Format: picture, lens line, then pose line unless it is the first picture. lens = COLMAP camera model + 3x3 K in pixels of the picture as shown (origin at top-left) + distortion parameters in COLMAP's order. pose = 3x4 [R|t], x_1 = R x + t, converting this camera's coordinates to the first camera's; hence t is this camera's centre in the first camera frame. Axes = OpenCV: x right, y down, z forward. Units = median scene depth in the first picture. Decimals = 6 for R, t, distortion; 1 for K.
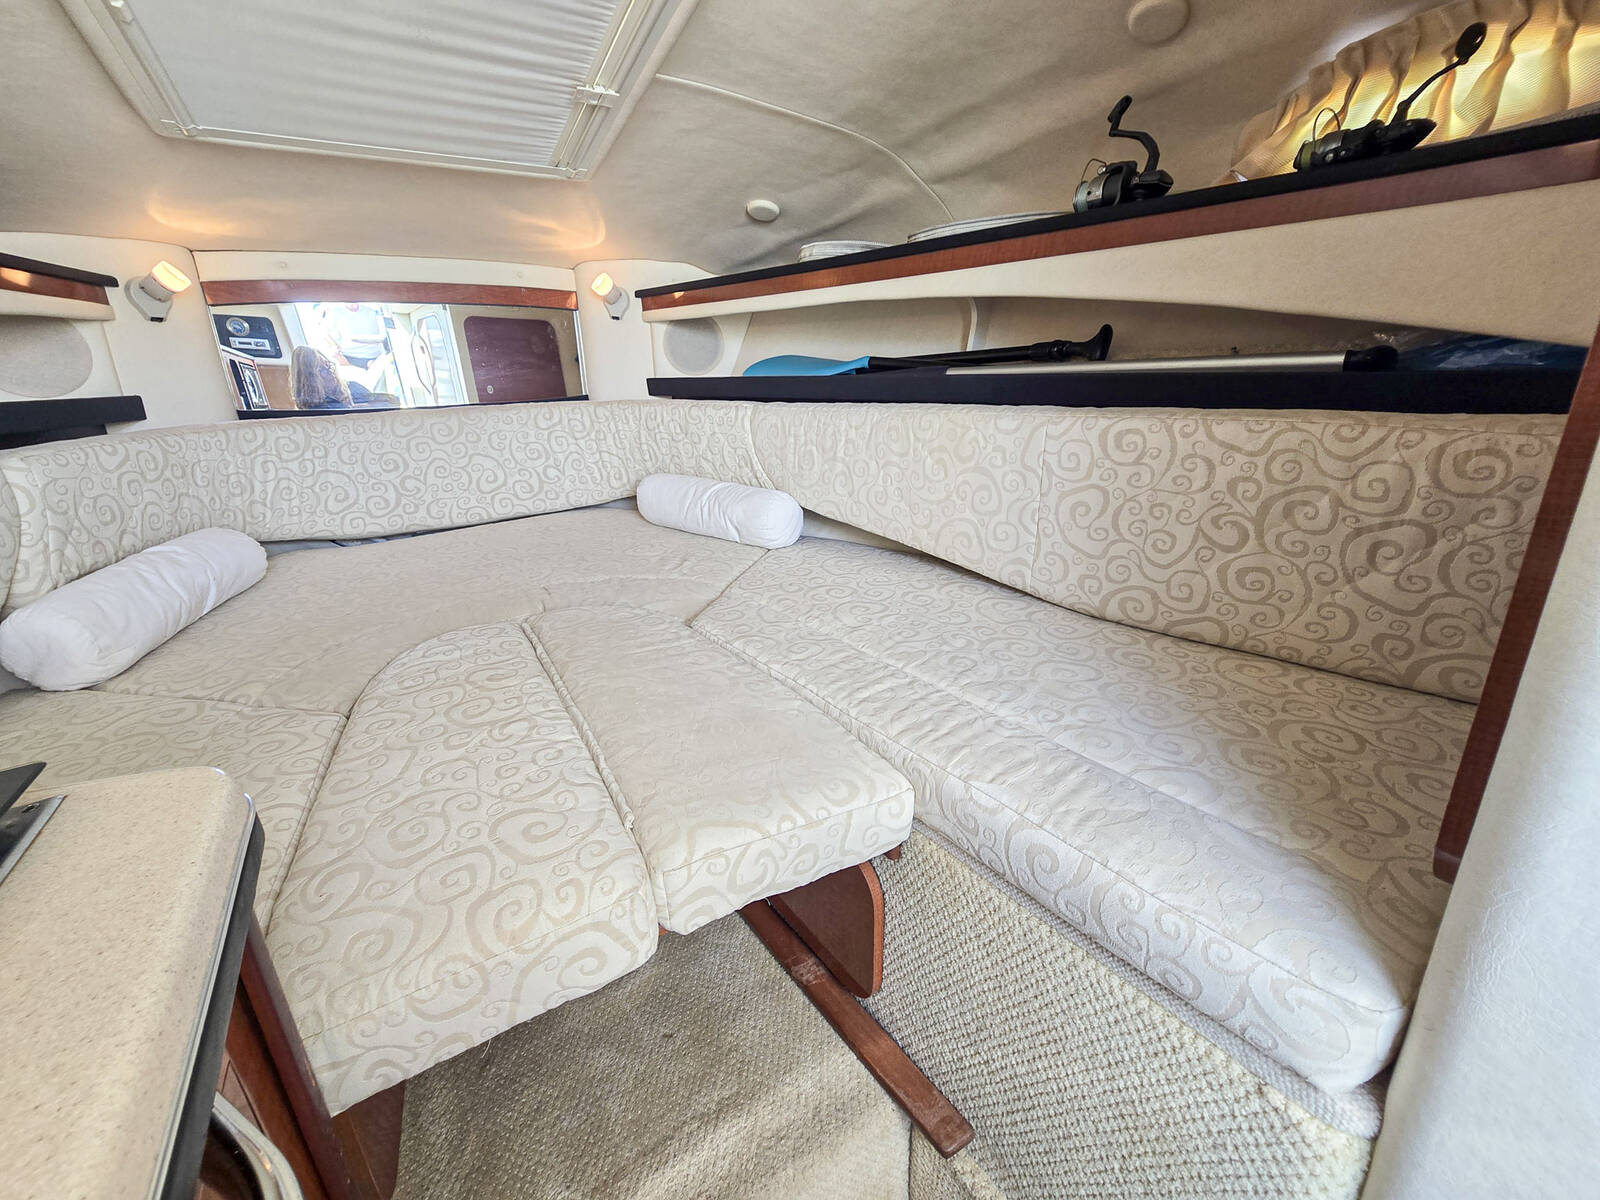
lens RADIAL K [[659.9, 0, 795.3], [0, 659.9, 592.7], [0, 0, 1]] dist [-0.000448, 0.000010]
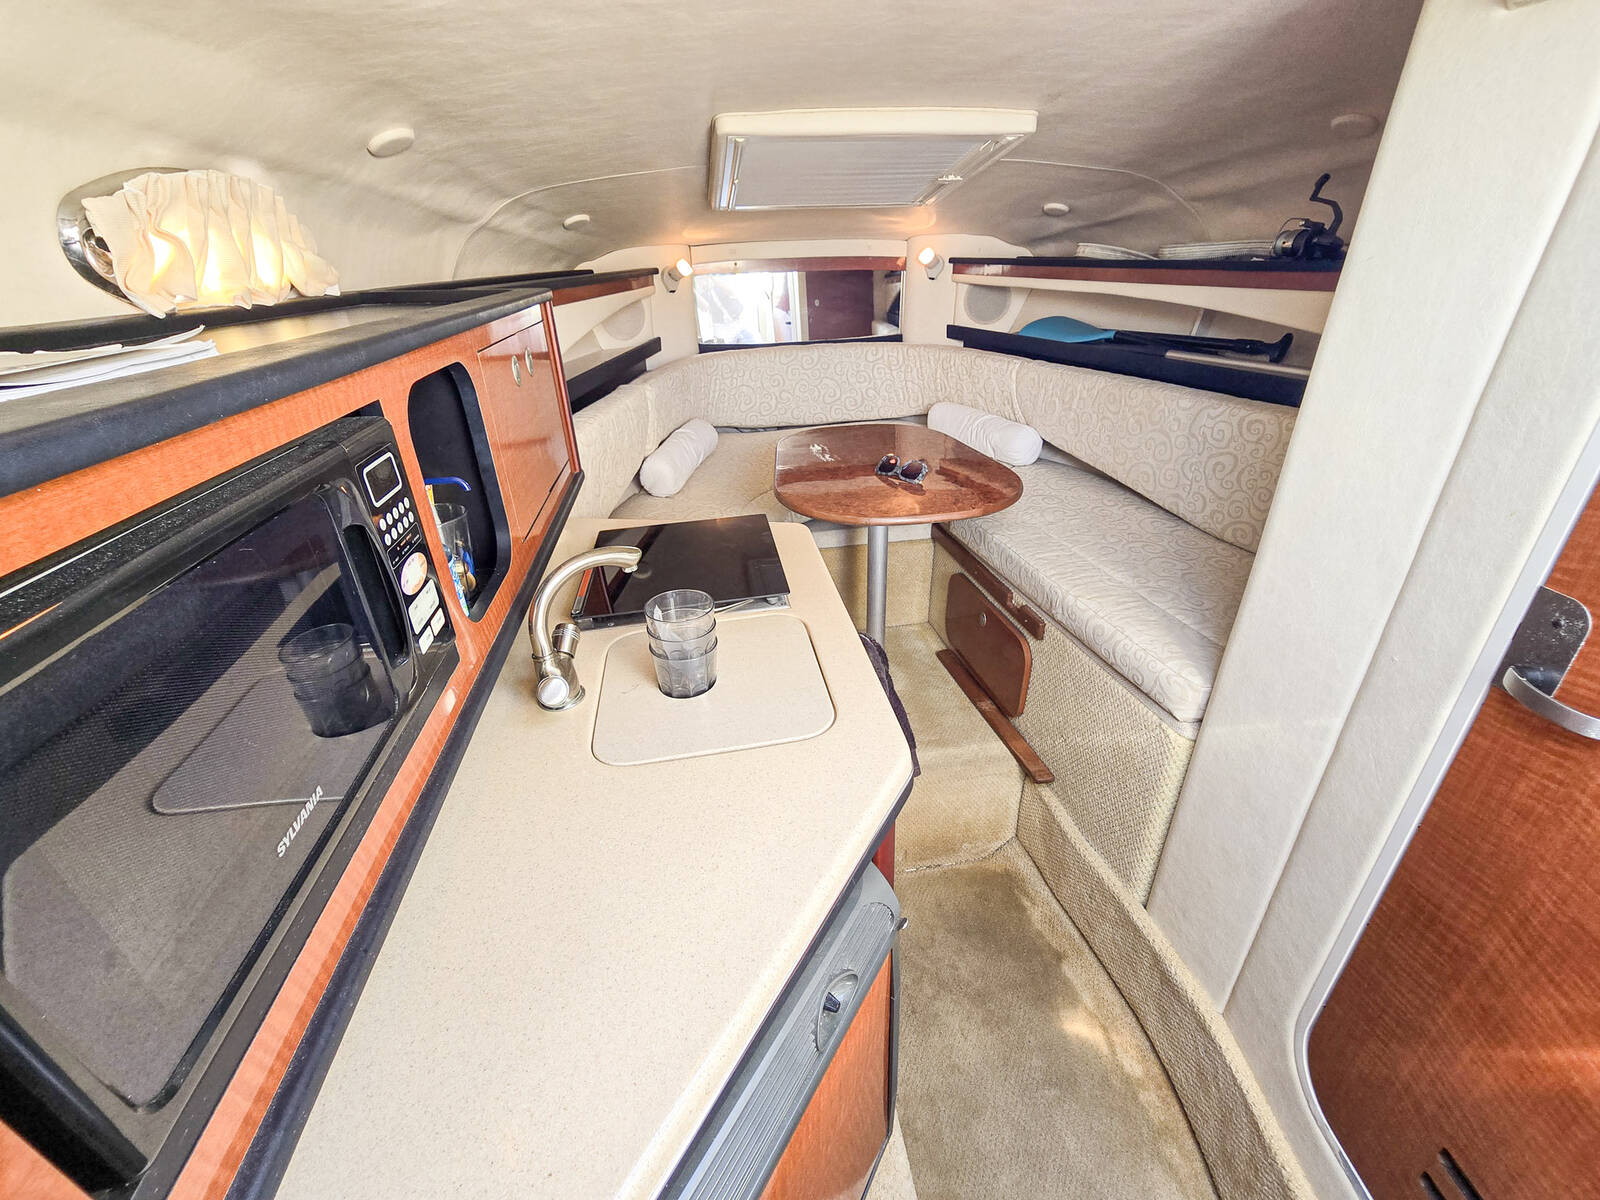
lens RADIAL K [[657.9, 0, 799.2], [0, 657.9, 589.4], [0, 0, 1]] dist [-0.003764, -0.000184]
pose [[0.921405, 0.180200, -0.344297, 0.087737], [-0.124199, 0.976073, 0.178482, 0.000491], [0.368222, -0.121692, 0.921740, -0.653619]]
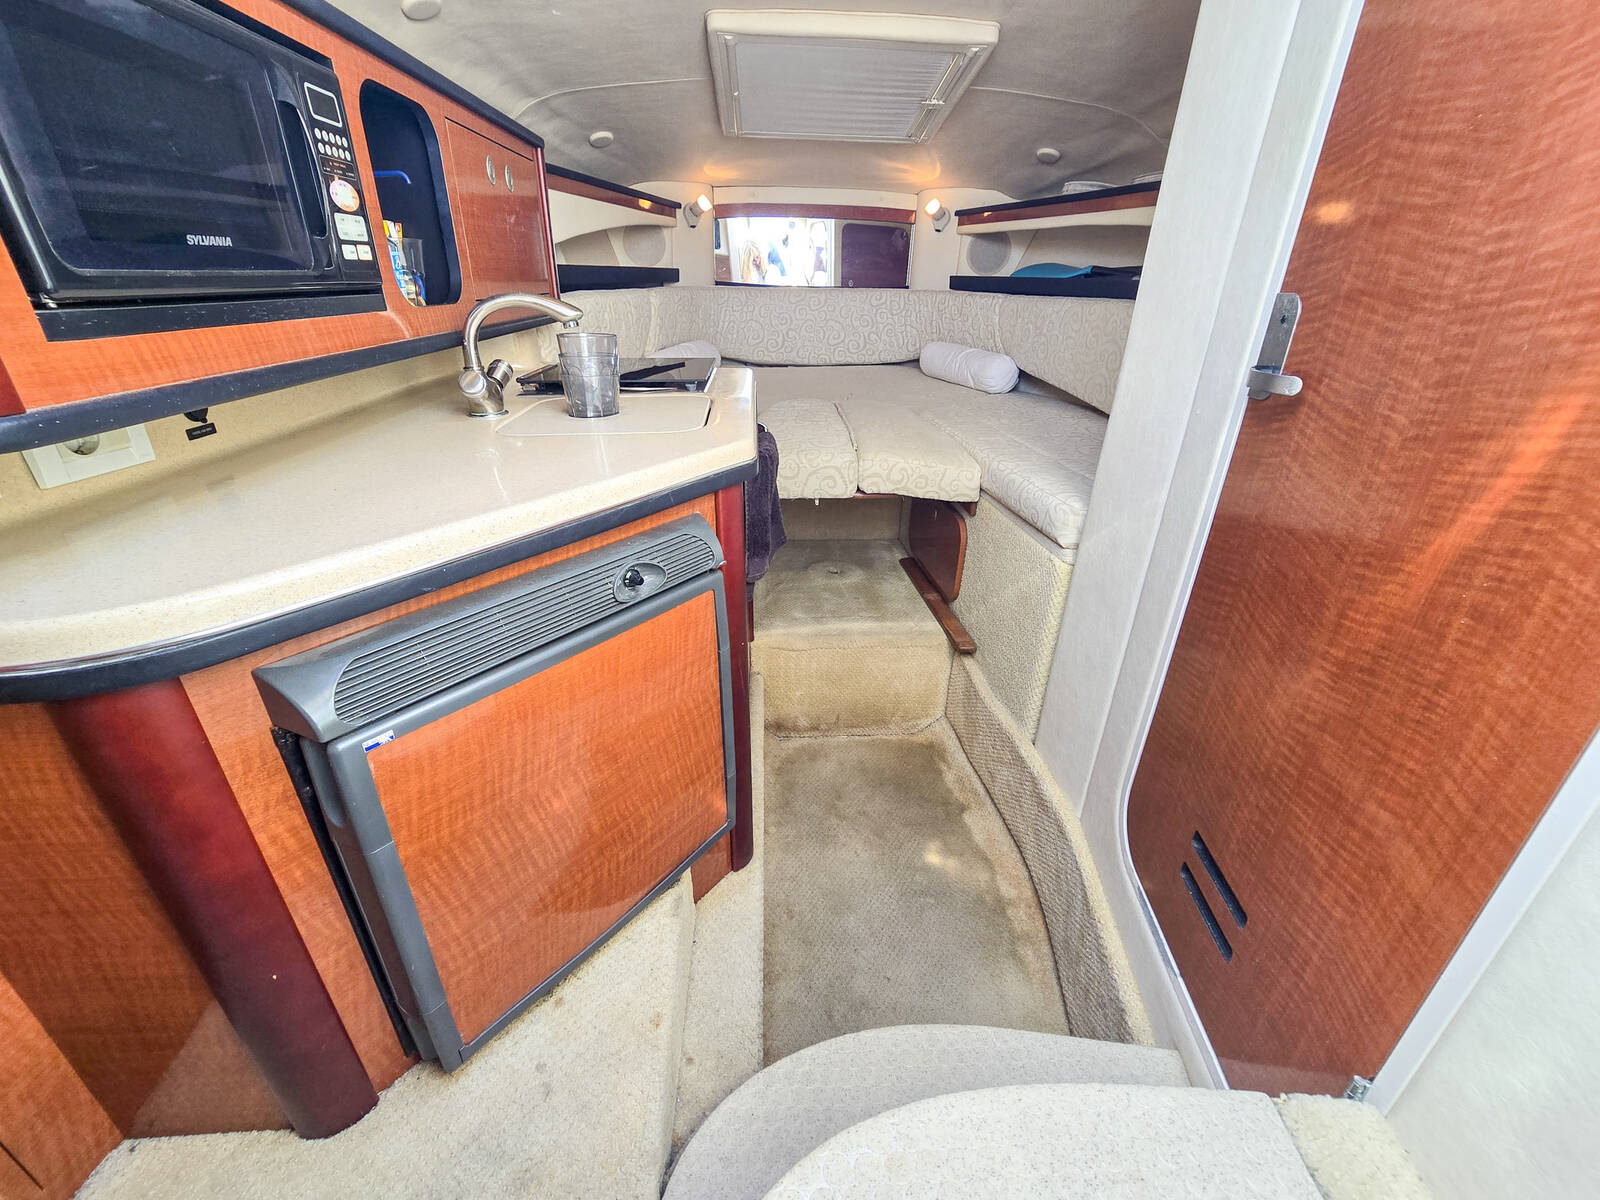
lens RADIAL K [[657.9, 0, 799.2], [0, 657.9, 589.4], [0, 0, 1]] dist [-0.003764, -0.000184]
pose [[0.879102, 0.248203, -0.406910, 0.363606], [-0.198836, 0.966854, 0.160181, 0.258656], [0.433180, -0.059907, 0.899314, -0.706946]]
